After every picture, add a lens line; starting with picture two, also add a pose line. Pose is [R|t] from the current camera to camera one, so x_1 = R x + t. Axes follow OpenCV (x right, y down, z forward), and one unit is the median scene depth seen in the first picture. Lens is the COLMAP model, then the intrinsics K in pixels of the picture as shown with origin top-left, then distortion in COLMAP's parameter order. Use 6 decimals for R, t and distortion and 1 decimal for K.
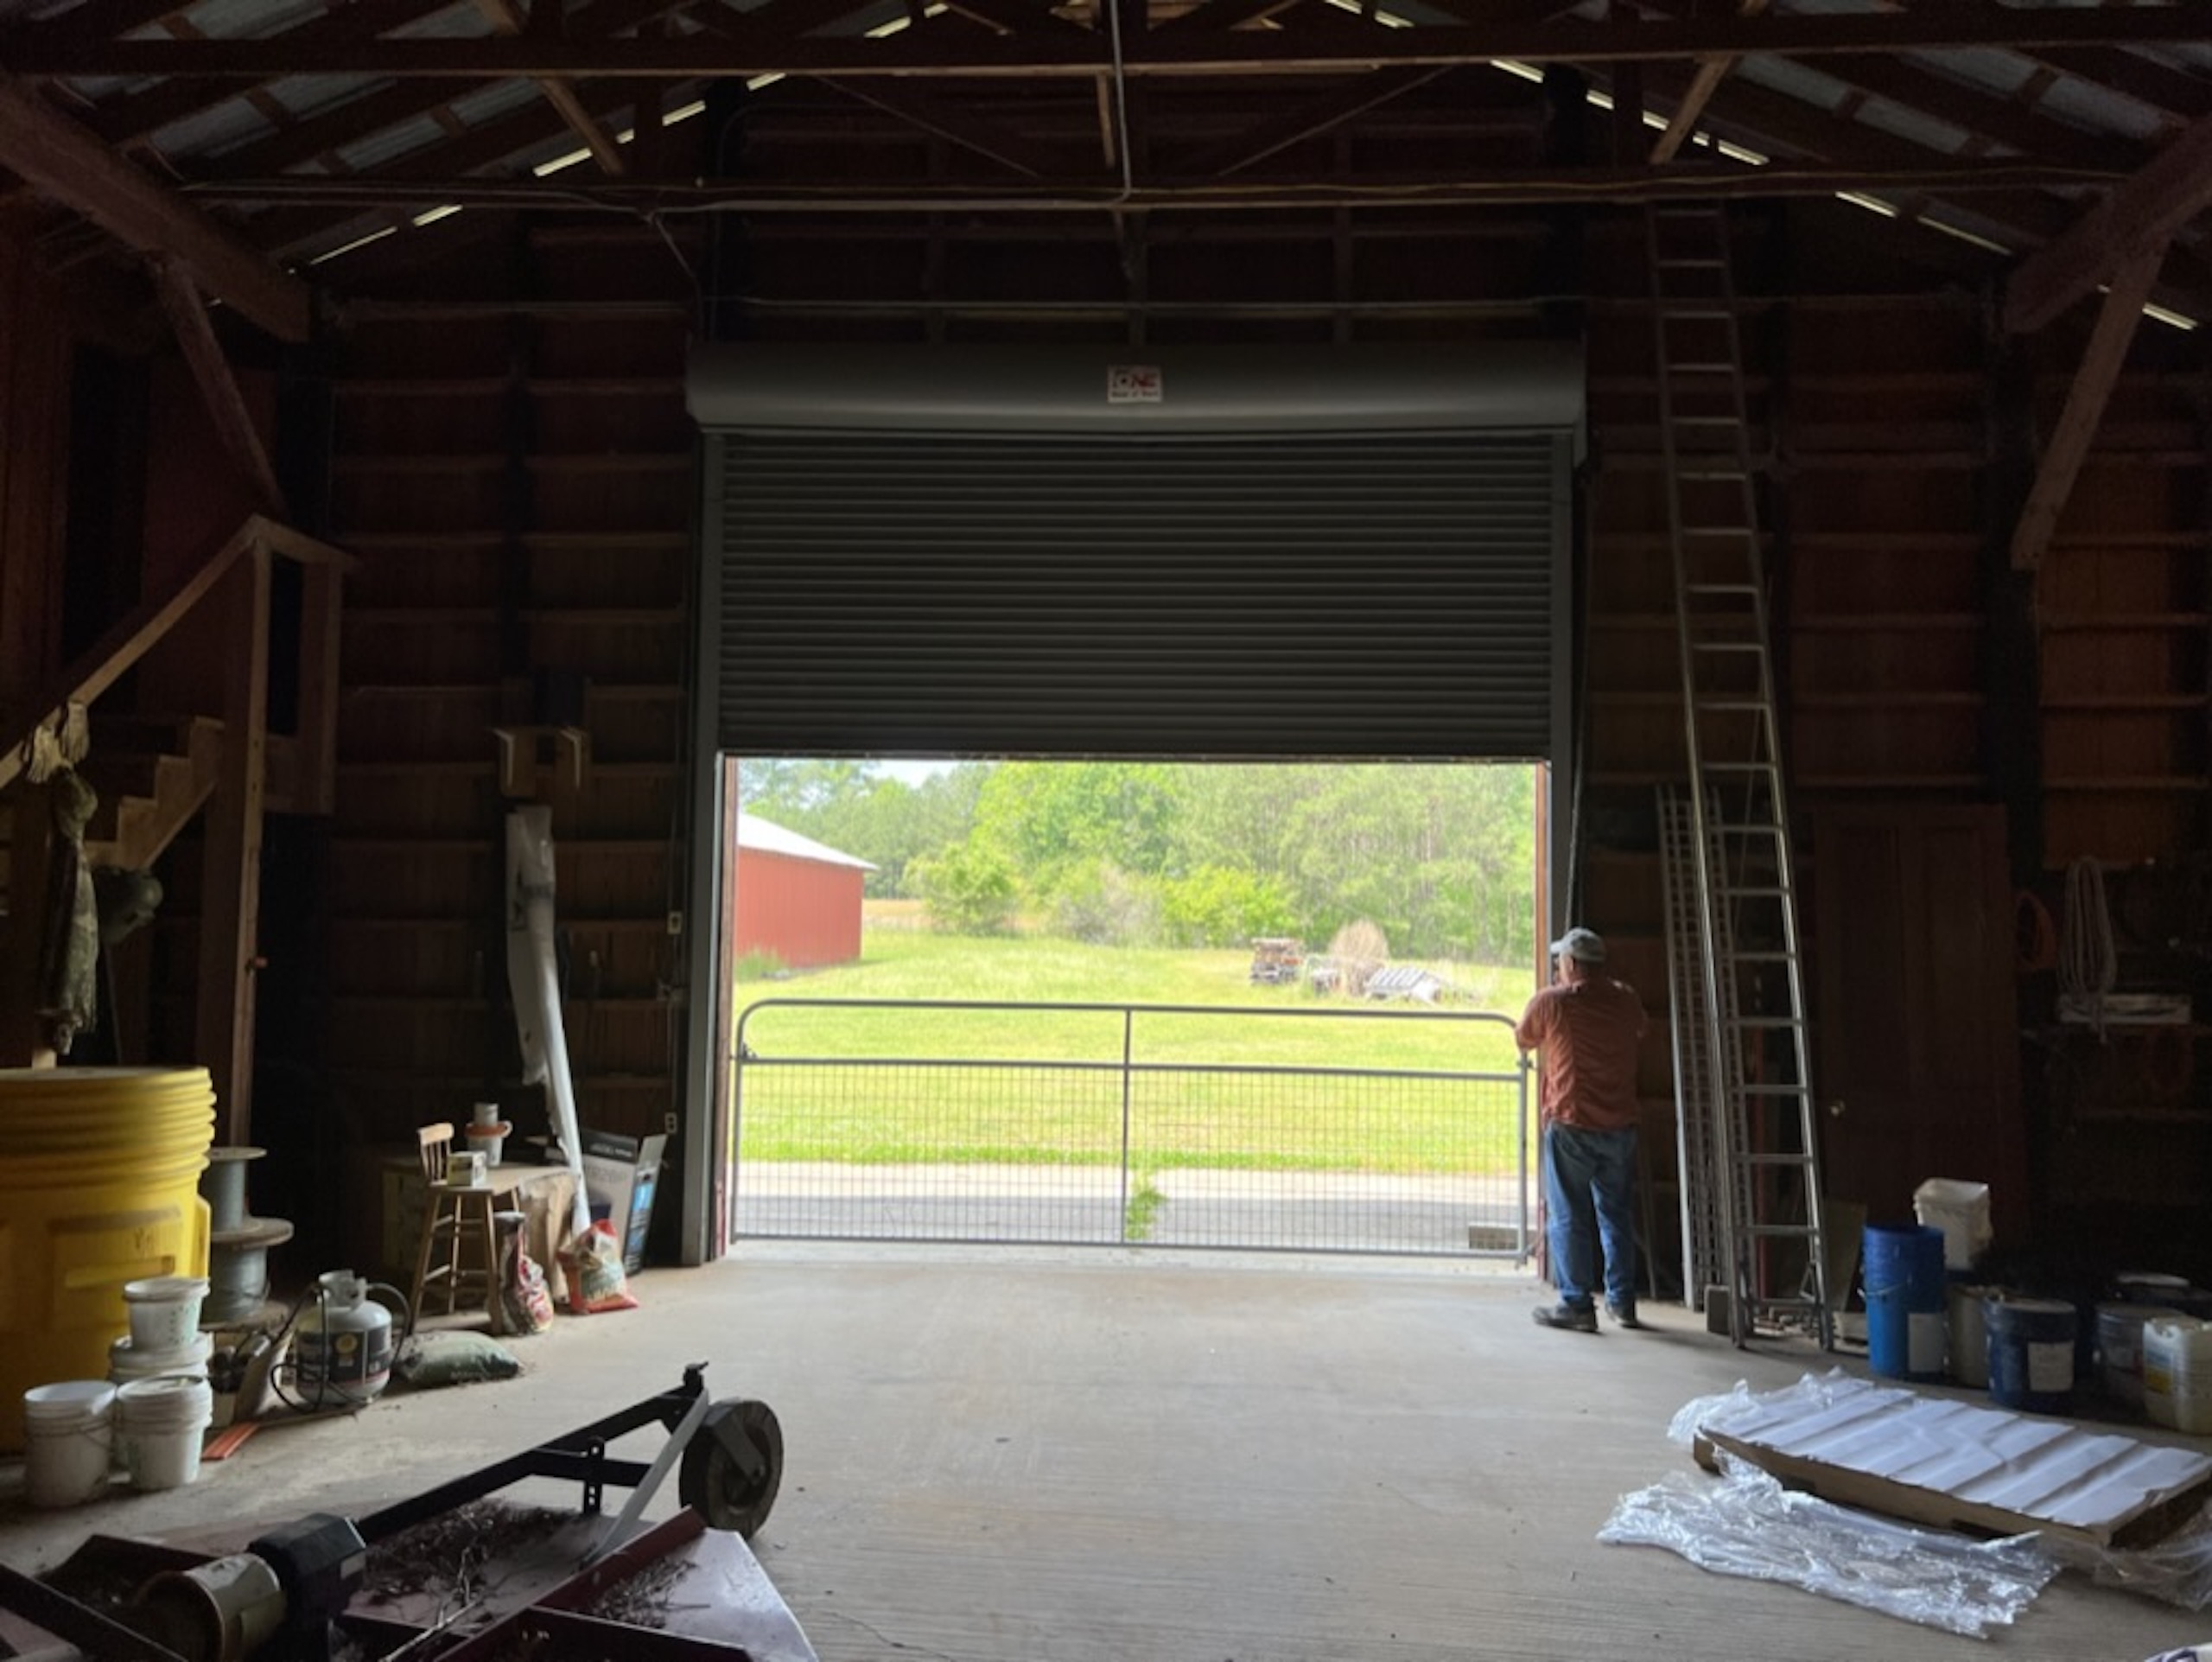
lens RADIAL K [[1677.8, 0, 1118.5], [0, 1677.8, 835.0], [0, 0, 1]] dist [0.051617, -0.060097]
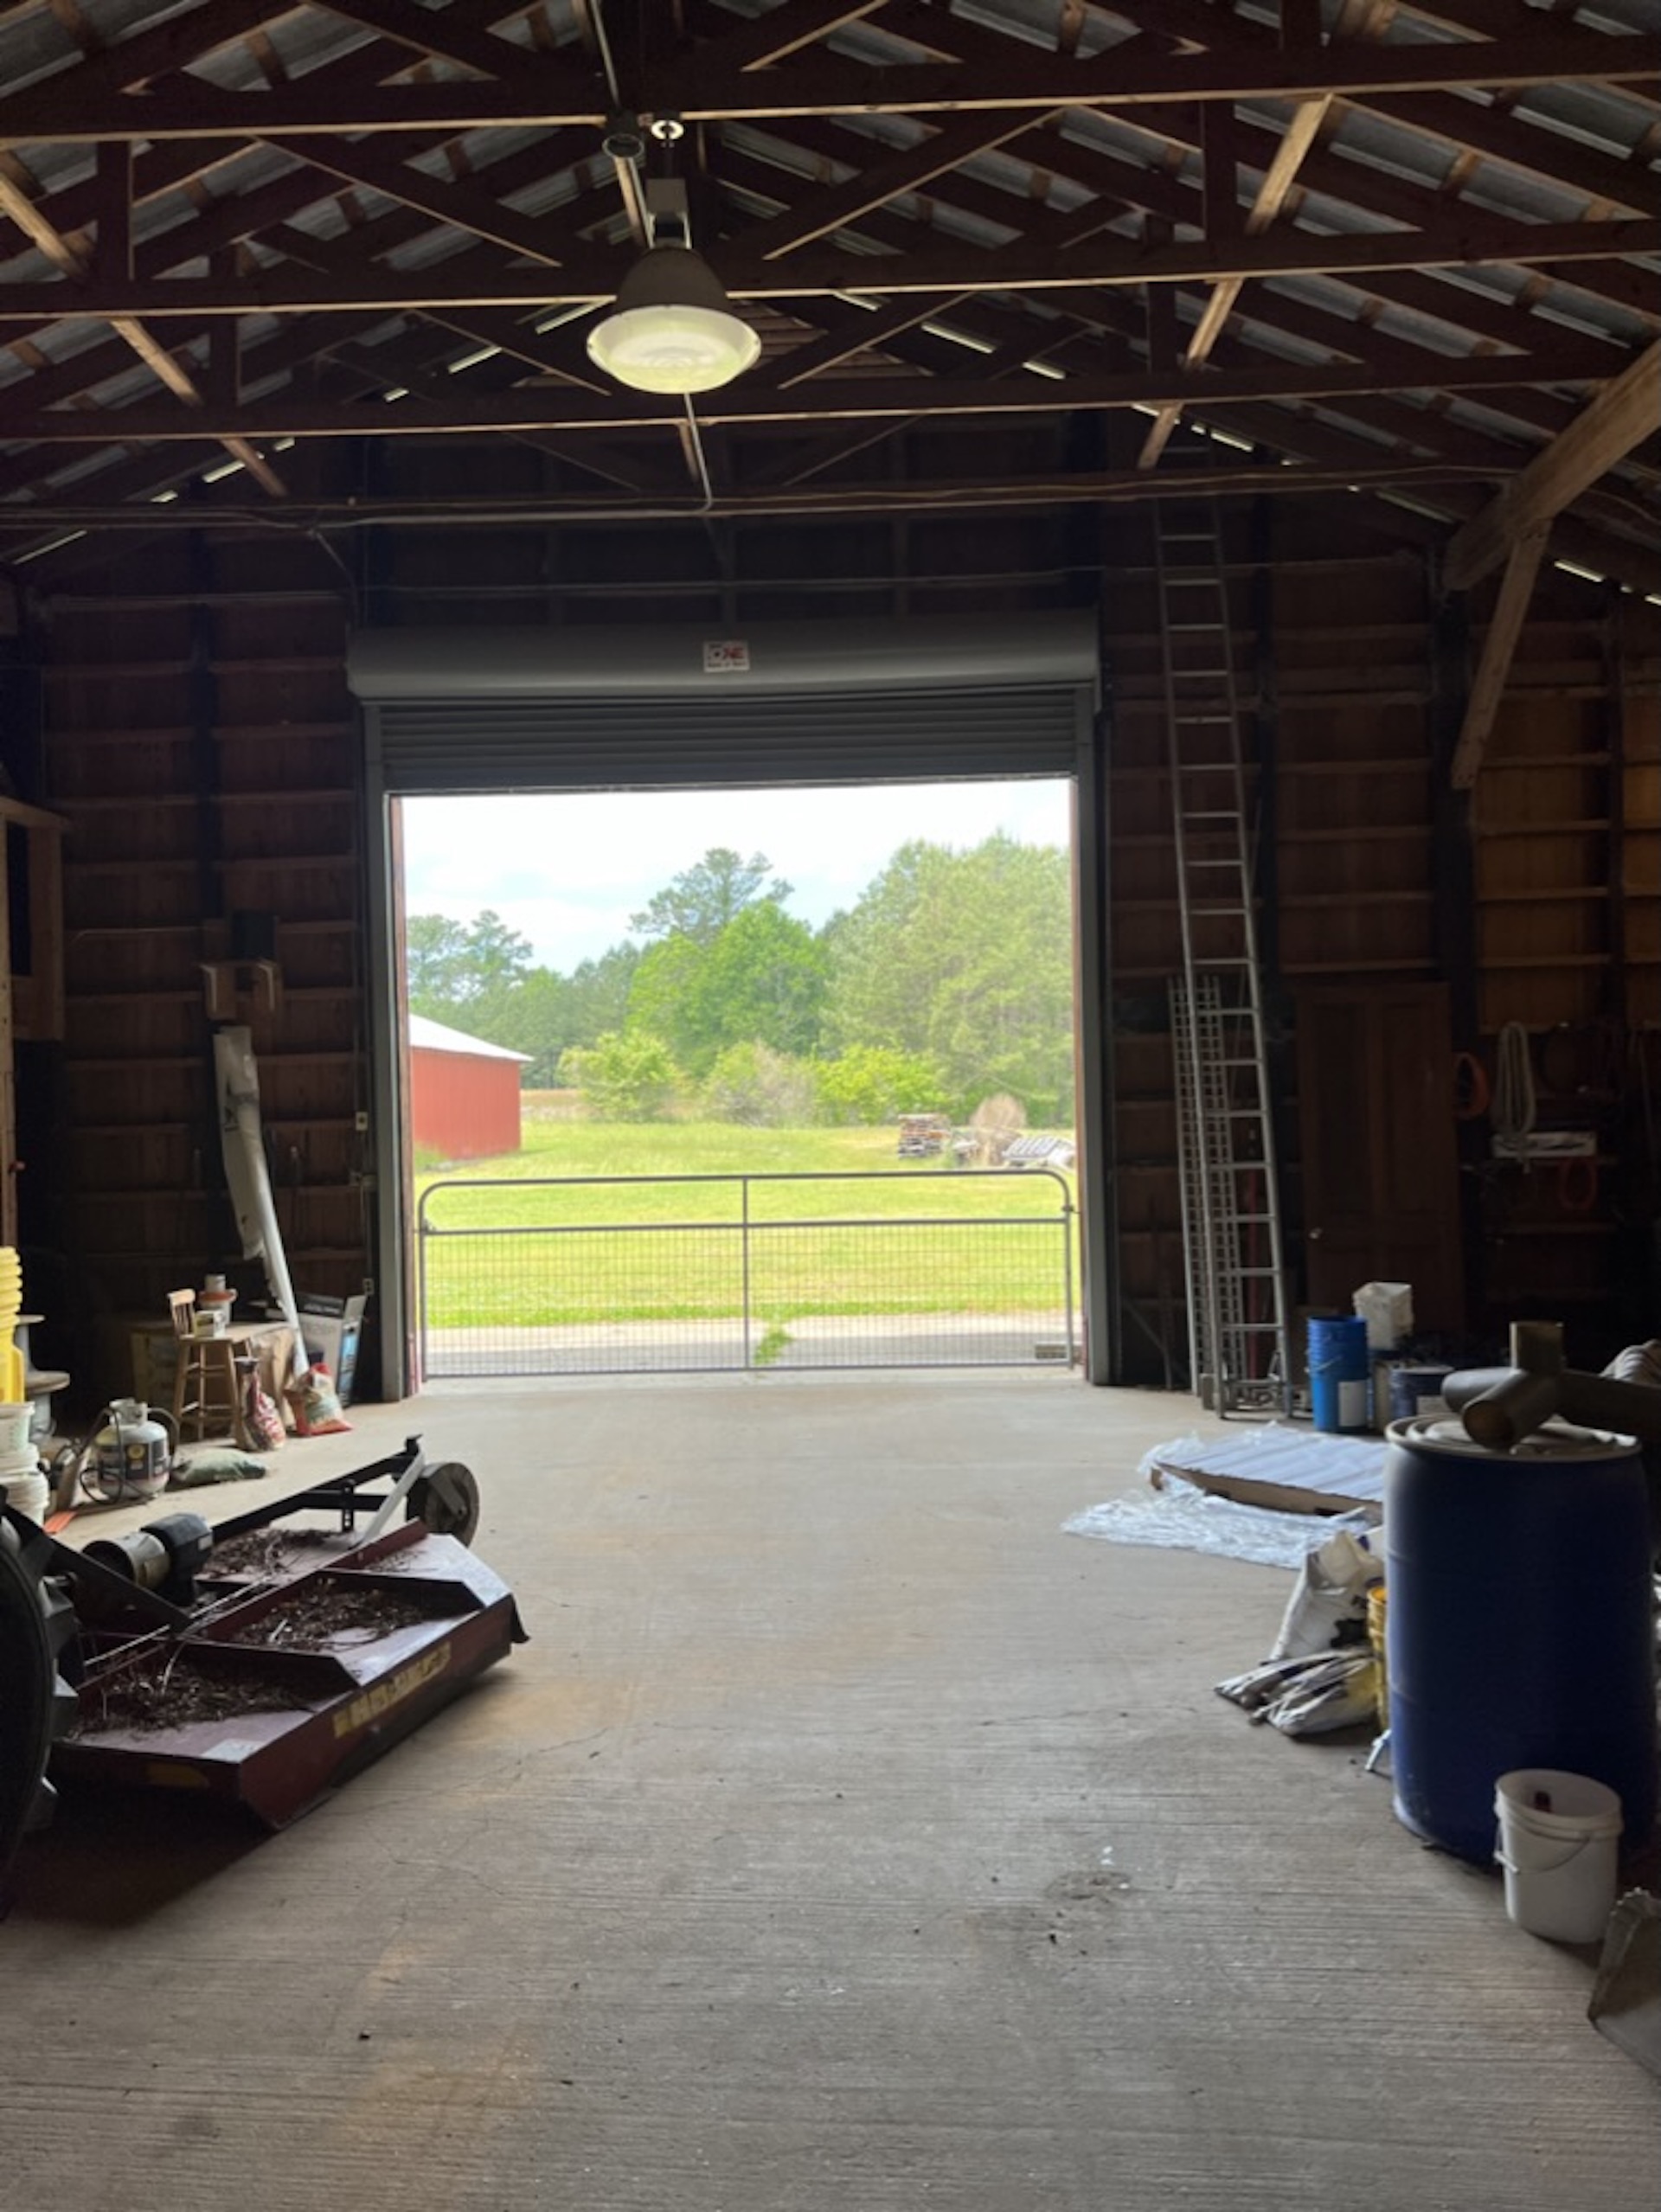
lens RADIAL K [[1677.7, 0, 831.5], [0, 1677.7, 1115.8], [0, 0, 1]] dist [0.051617, -0.060097]
pose [[0.998766, -0.038434, 0.031444, 0.033390], [0.036487, 0.997513, 0.060299, -0.011638], [-0.033684, -0.059077, 0.997685, -0.209959]]
